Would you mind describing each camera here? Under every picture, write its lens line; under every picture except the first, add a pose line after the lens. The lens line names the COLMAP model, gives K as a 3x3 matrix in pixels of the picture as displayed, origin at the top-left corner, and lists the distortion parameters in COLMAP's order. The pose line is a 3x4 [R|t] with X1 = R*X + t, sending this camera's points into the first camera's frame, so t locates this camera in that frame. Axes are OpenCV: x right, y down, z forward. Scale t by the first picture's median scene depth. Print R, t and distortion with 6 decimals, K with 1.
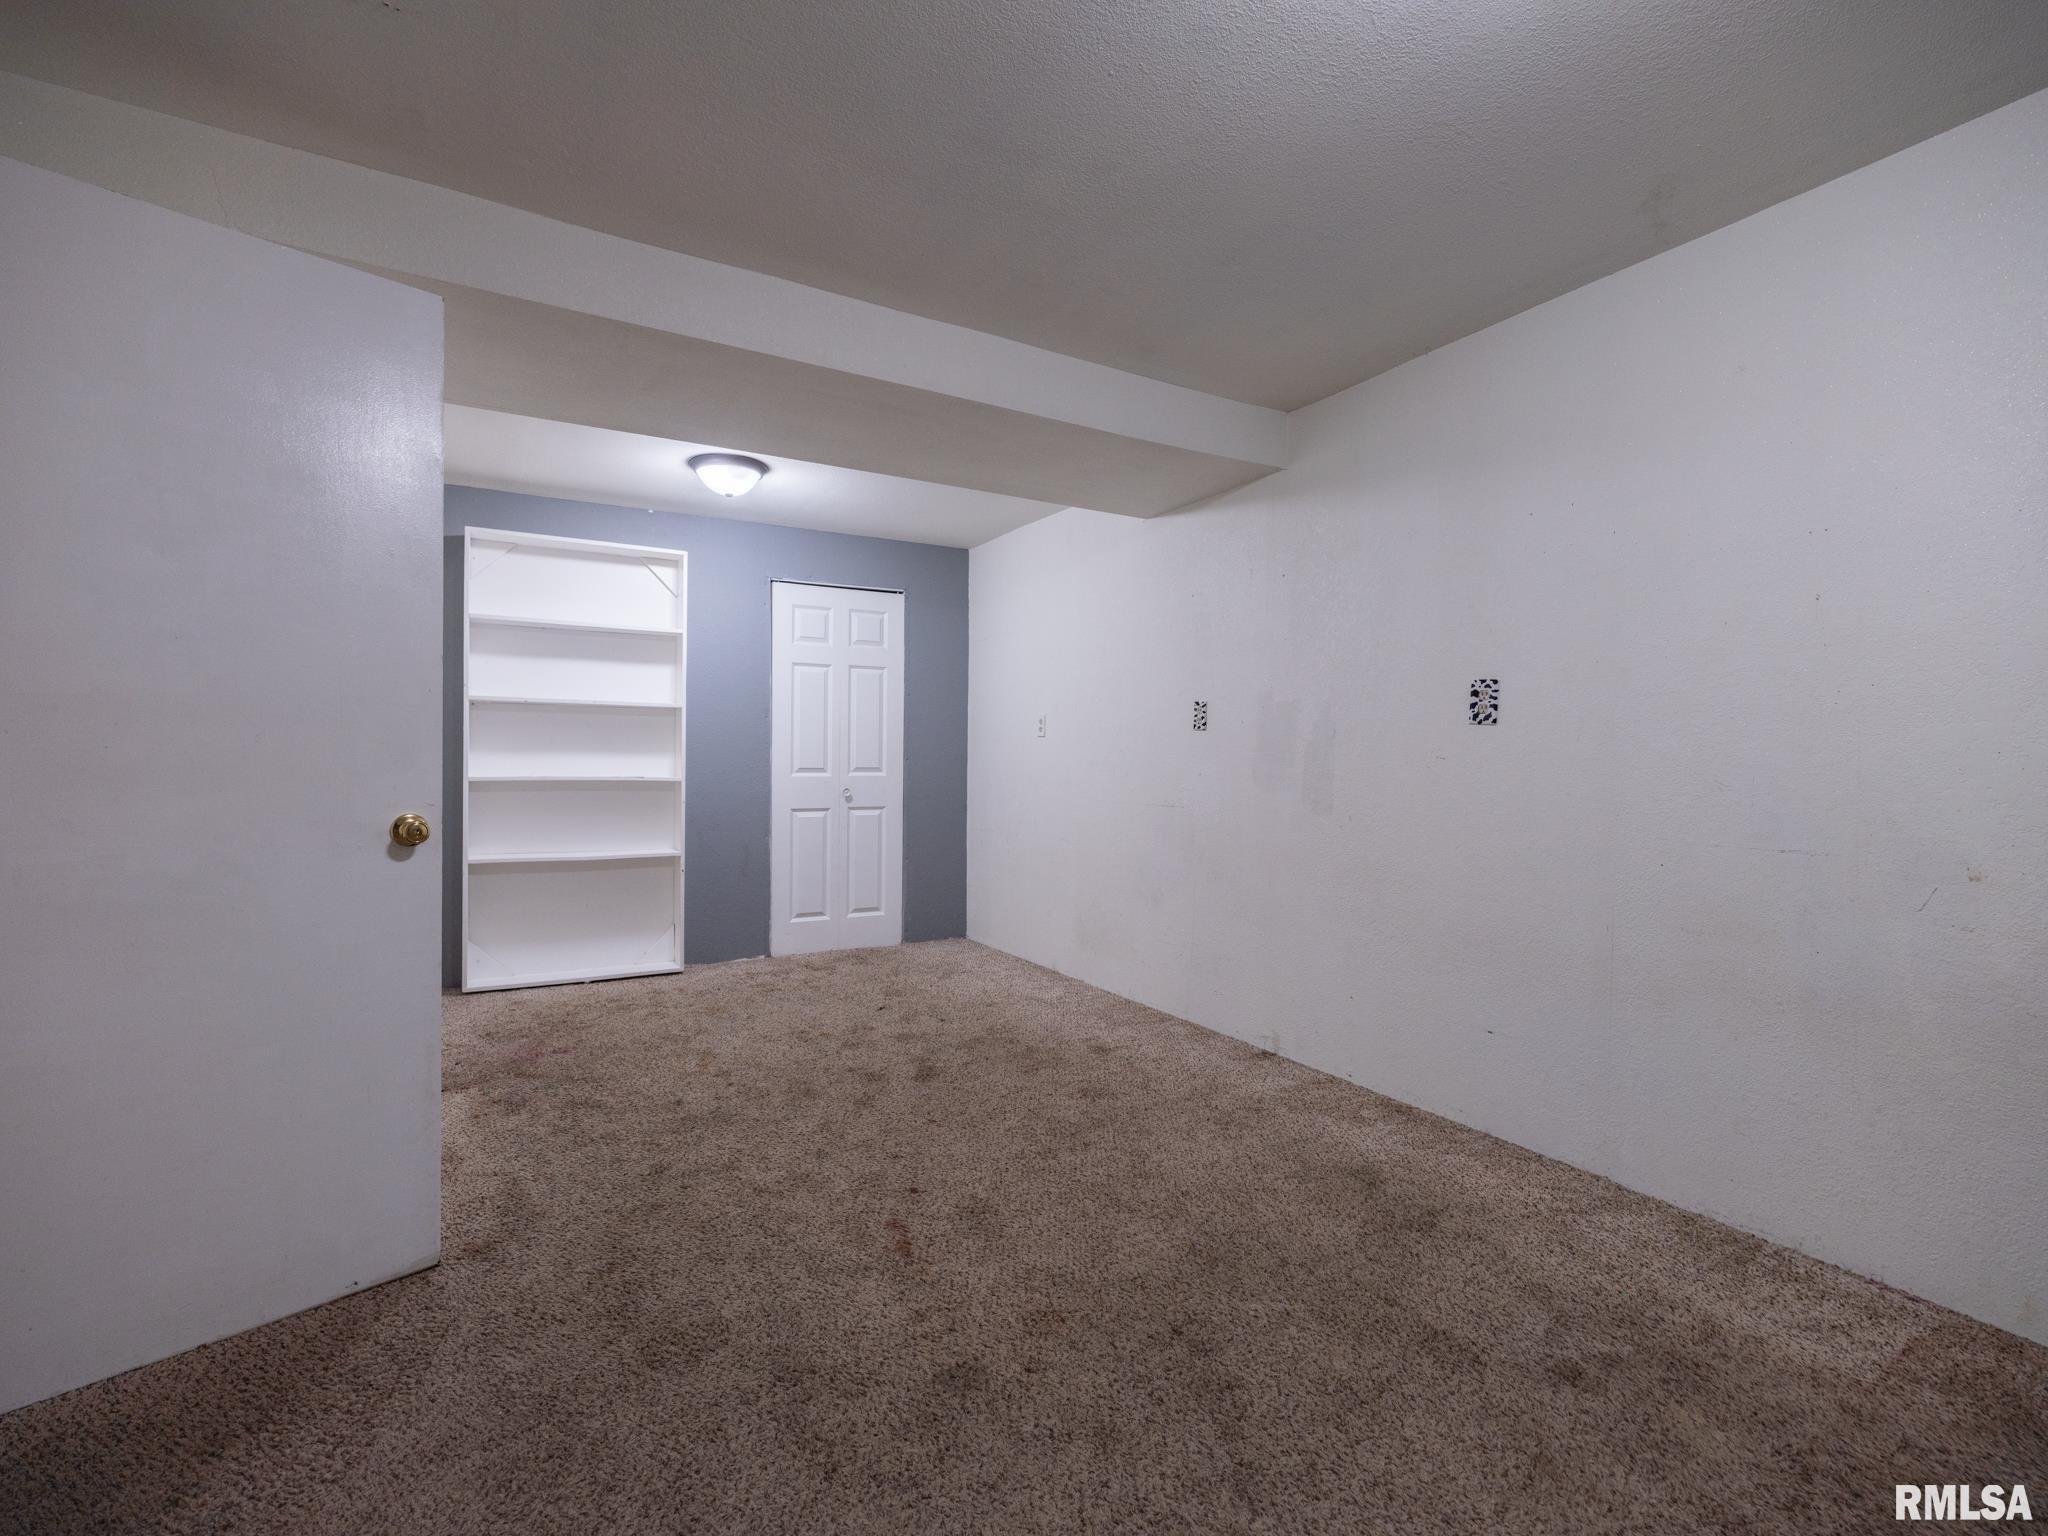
lens RADIAL K [[919.3, 0, 1024.0], [0, 919.3, 768.0], [0, 0, 1]] dist [0.000061, 0.000005]
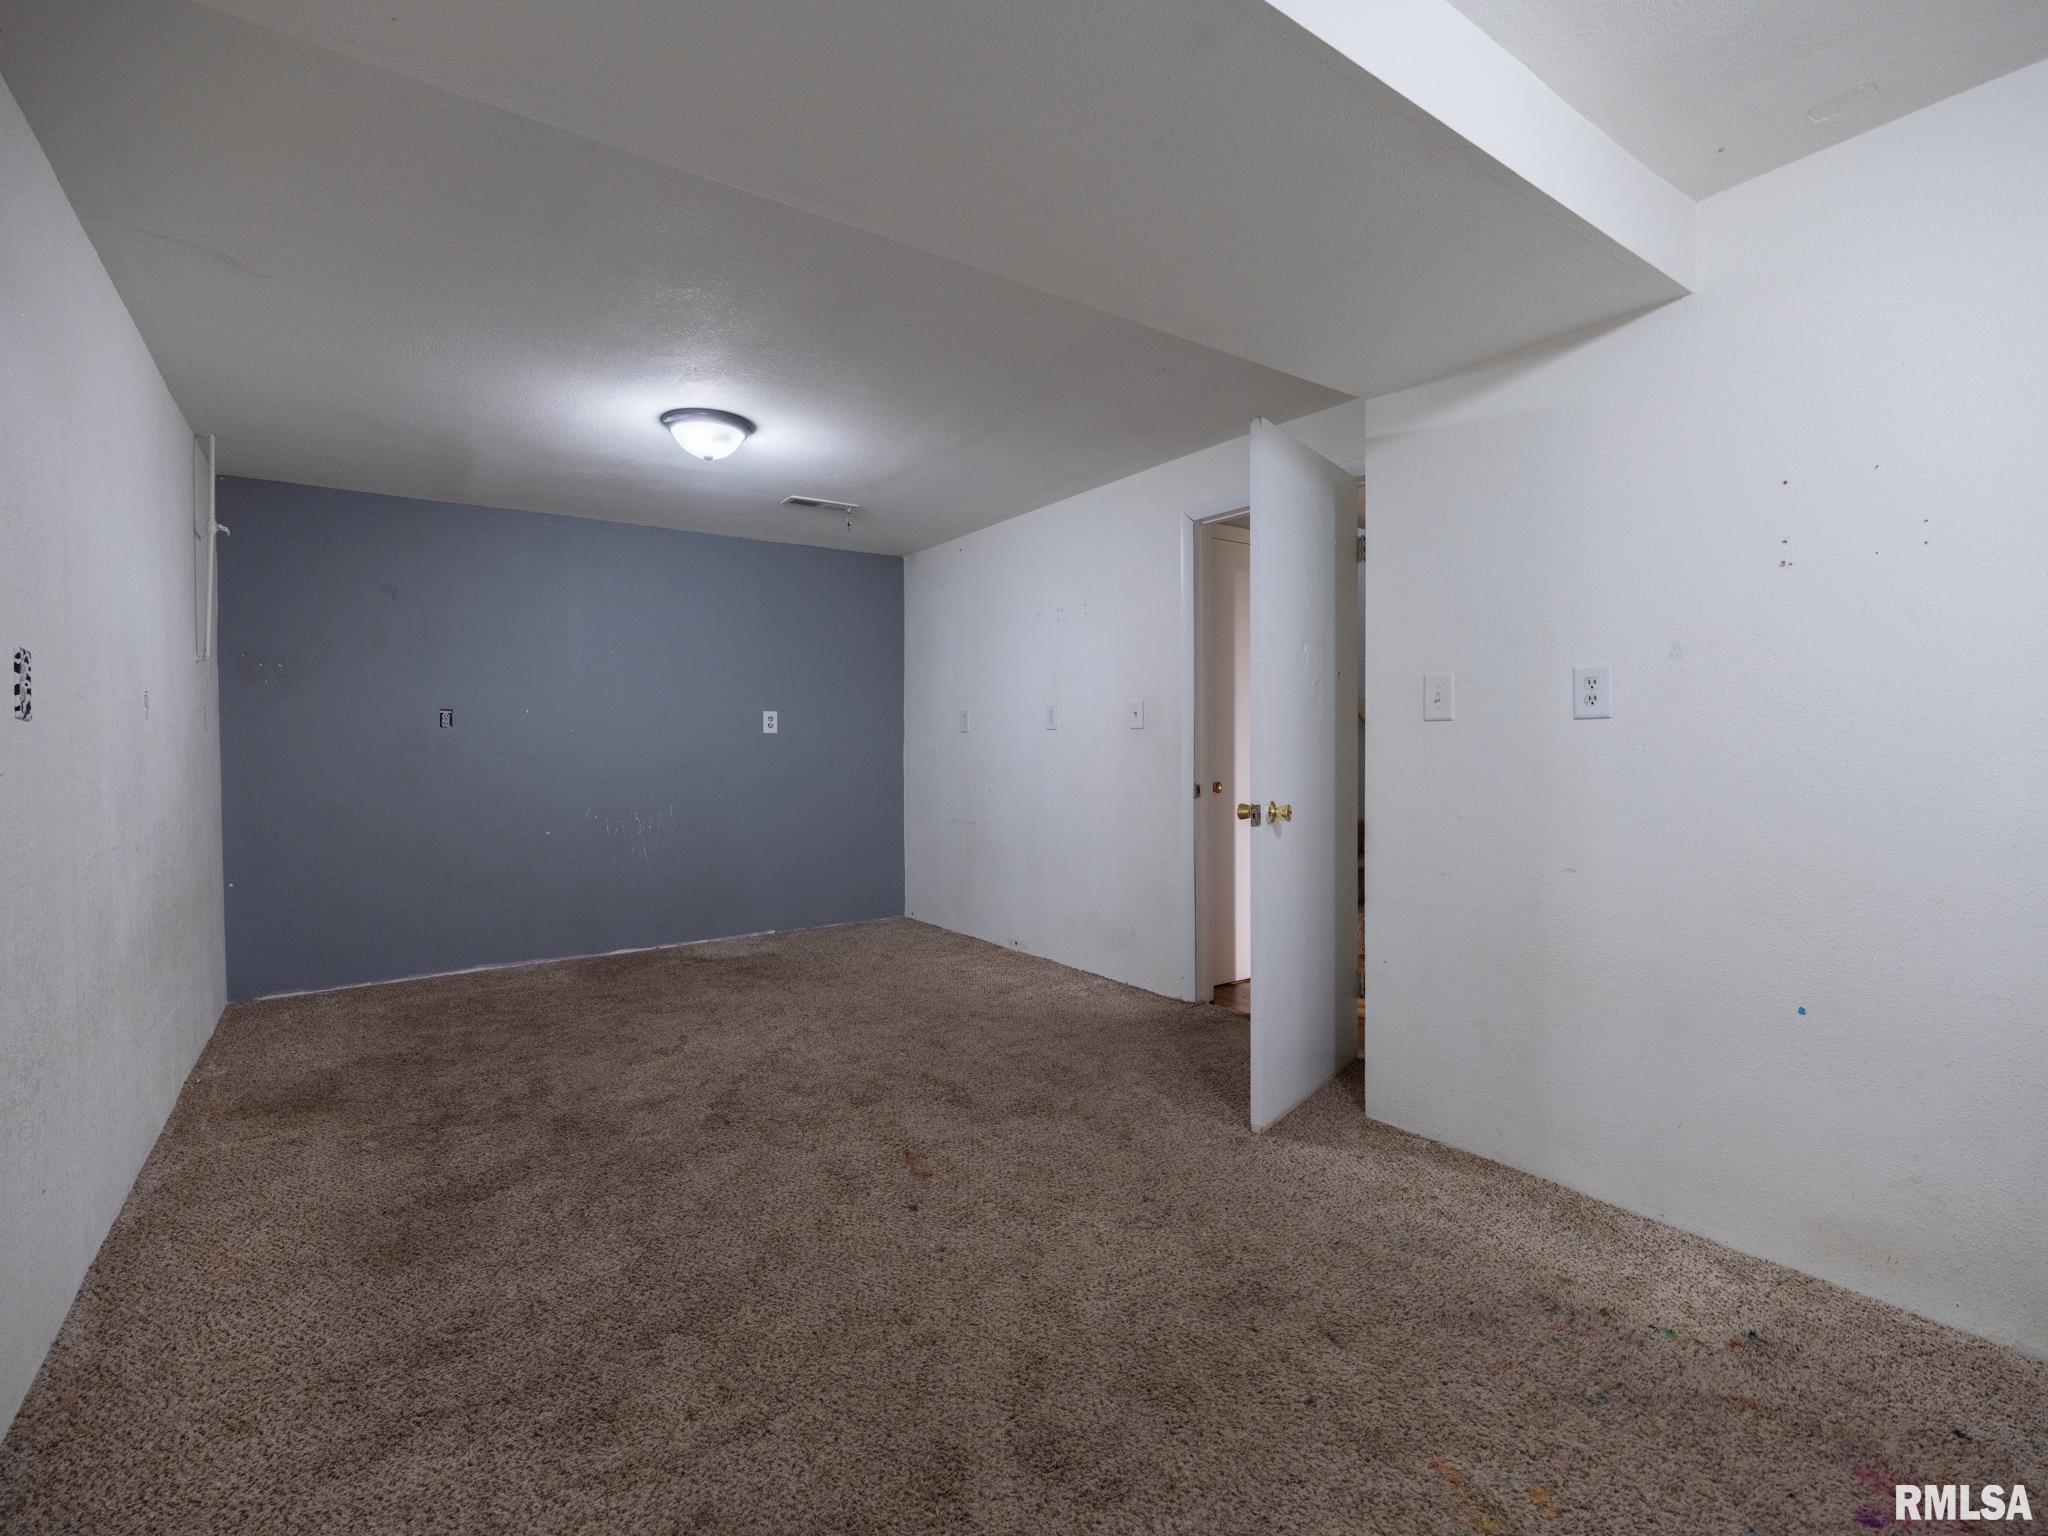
lens RADIAL K [[946.5, 0, 1021.3], [0, 946.5, 765.6], [0, 0, 1]] dist [-0.002289, 0.000986]
pose [[-0.995907, 0.006404, -0.090162, -0.174114], [0.003236, 0.999374, 0.035236, -0.050366], [0.090331, 0.034800, -0.995304, 2.357145]]
